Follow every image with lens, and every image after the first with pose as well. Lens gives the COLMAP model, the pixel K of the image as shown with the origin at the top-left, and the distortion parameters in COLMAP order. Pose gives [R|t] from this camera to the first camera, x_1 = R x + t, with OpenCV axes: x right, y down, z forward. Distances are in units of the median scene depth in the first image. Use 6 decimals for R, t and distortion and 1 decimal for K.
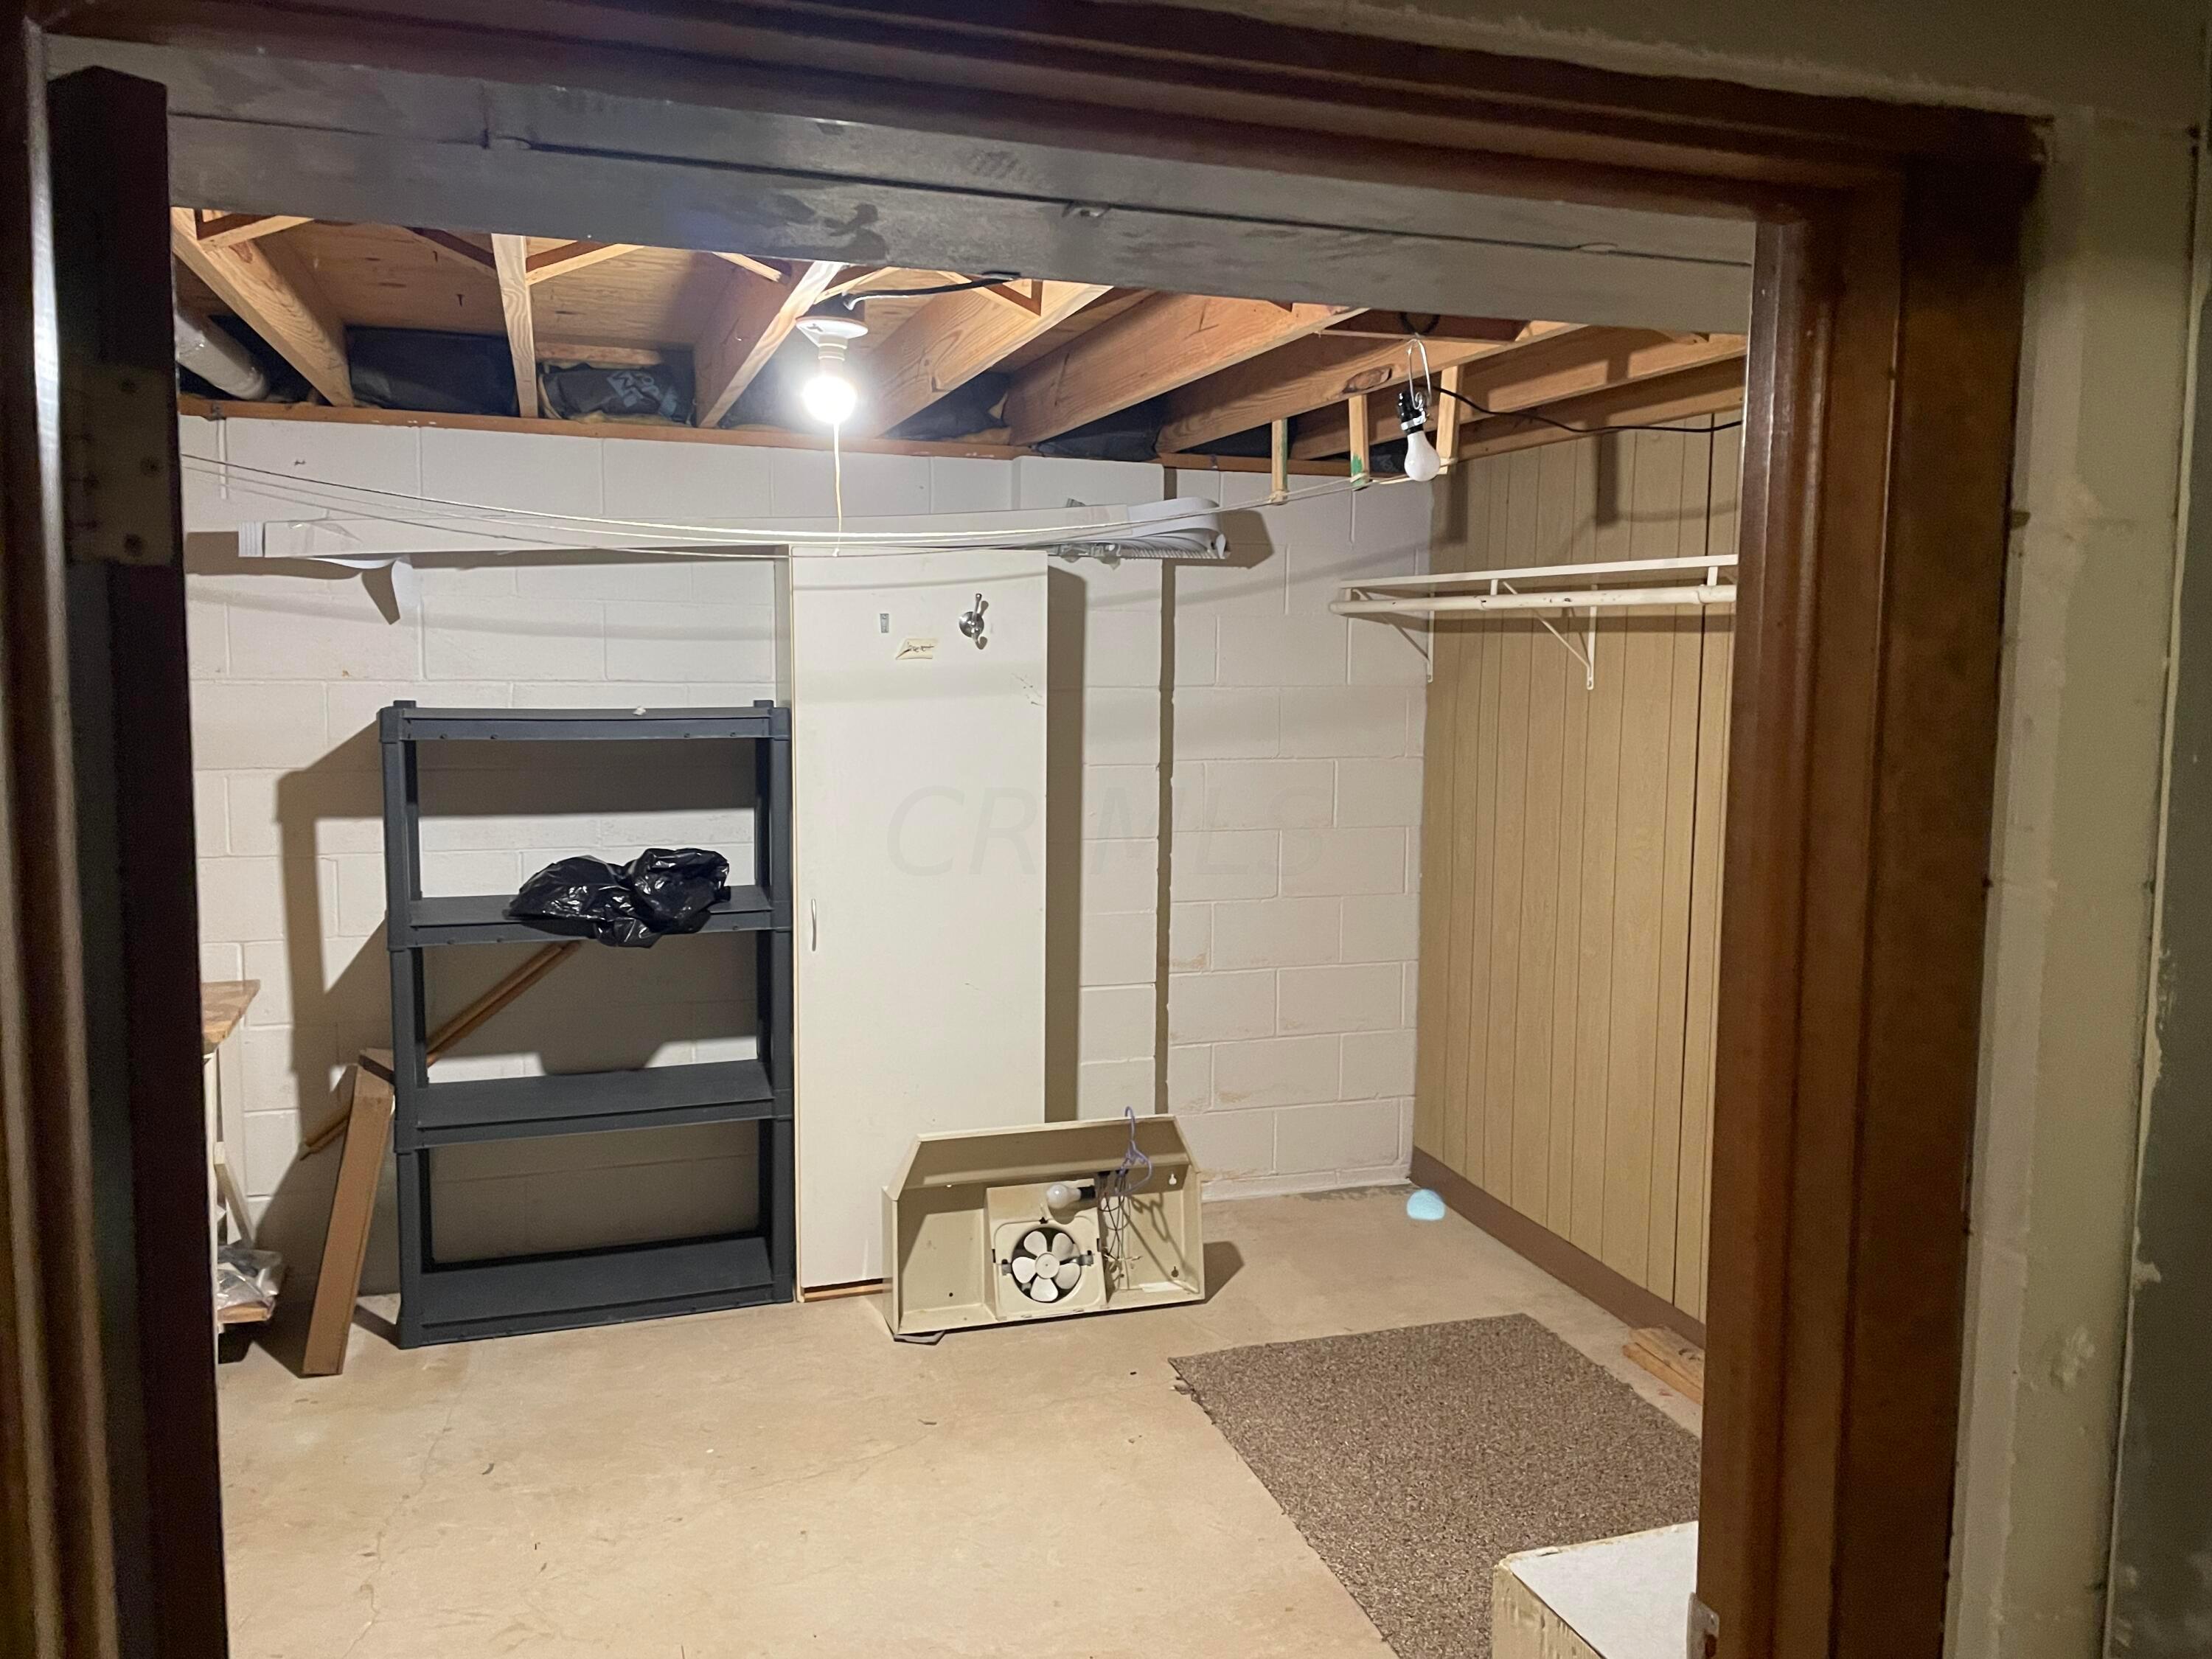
lens RADIAL K [[1653.6, 0, 1106.0], [0, 1653.6, 829.5], [0, 0, 1]] dist [-0.001631, -0.000920]
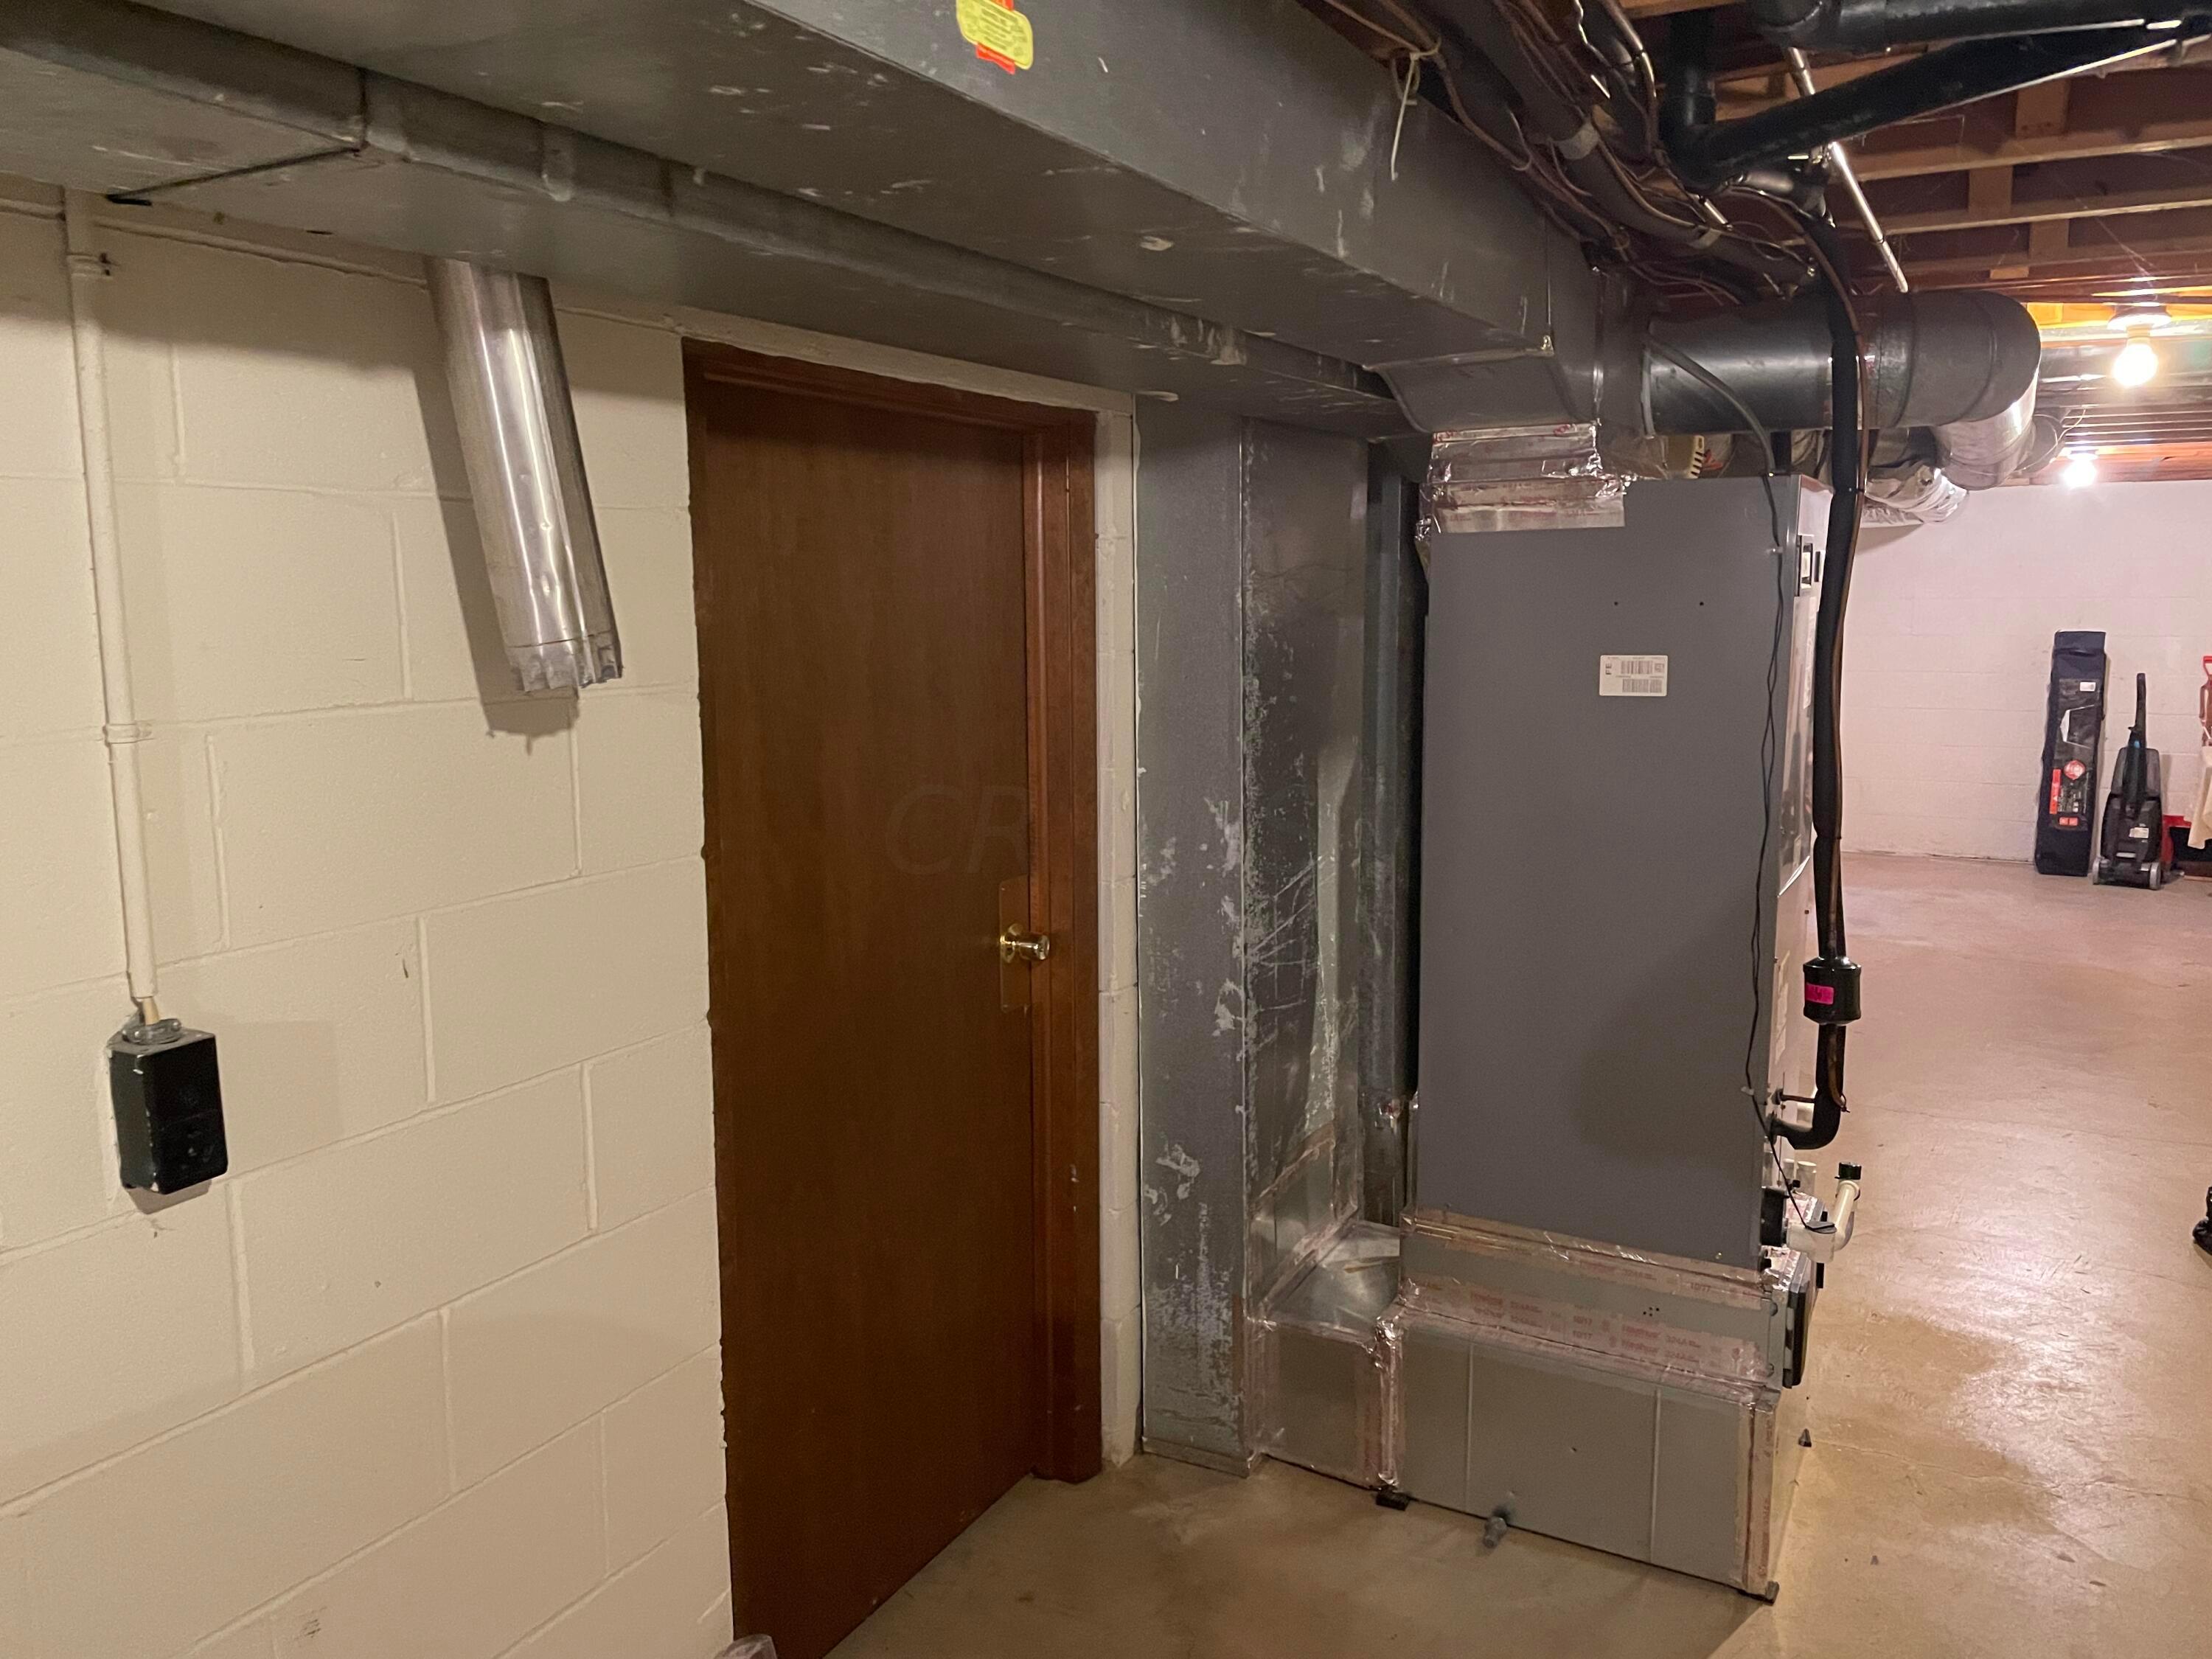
lens RADIAL K [[1653.6, 0, 1106.0], [0, 1653.6, 829.5], [0, 0, 1]] dist [-0.001631, -0.000920]
pose [[0.735166, -0.109134, 0.669044, -1.600789], [0.077590, 0.994016, 0.076885, 0.129130], [-0.673432, -0.004613, 0.739235, -1.345415]]
